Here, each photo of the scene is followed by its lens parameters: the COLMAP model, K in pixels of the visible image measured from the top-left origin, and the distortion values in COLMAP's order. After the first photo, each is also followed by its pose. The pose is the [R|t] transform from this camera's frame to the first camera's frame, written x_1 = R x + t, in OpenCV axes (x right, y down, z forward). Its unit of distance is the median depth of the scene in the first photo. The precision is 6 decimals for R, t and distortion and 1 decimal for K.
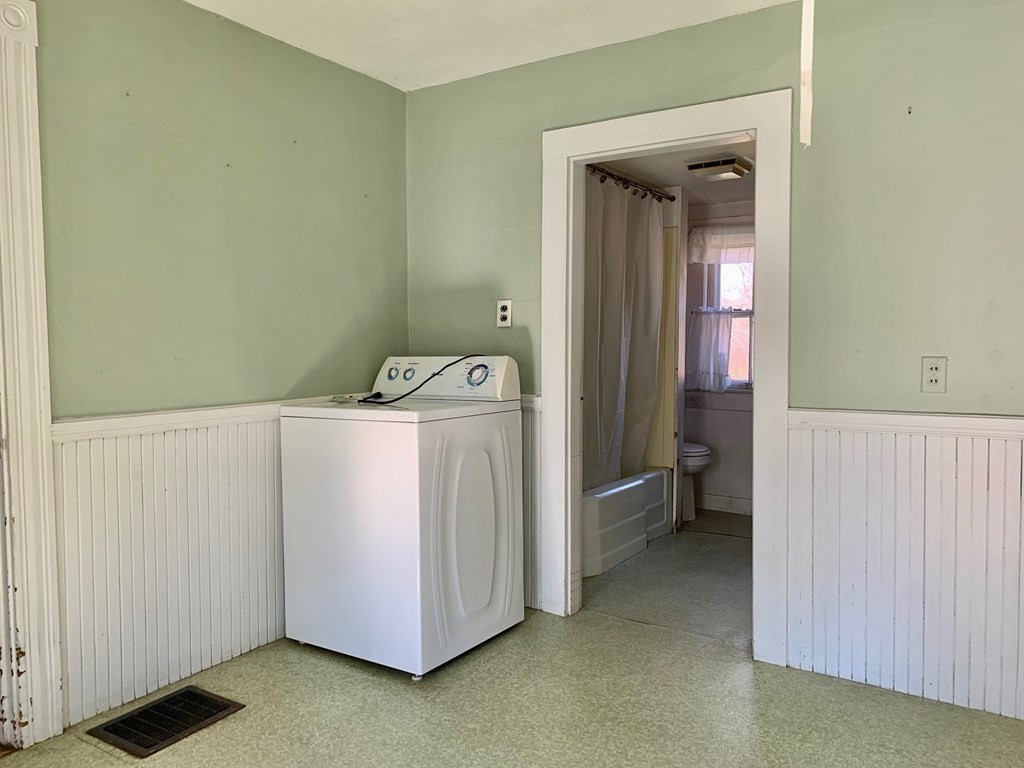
lens RADIAL K [[787.6, 0, 512.0], [0, 787.6, 384.0], [0, 0, 1]] dist [0.030572, -0.007016]
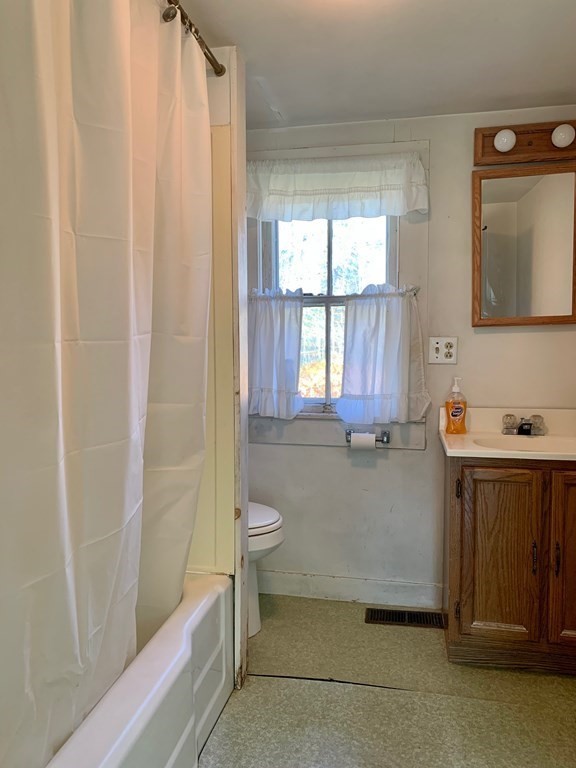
lens RADIAL K [[590.7, 0, 287.5], [0, 590.7, 378.6], [0, 0, 1]] dist [0.030572, -0.007016]
pose [[0.925631, -0.045859, 0.375640, 0.079688], [0.033425, 0.998658, 0.039555, -0.043180], [-0.376949, -0.024057, 0.925921, 0.547306]]
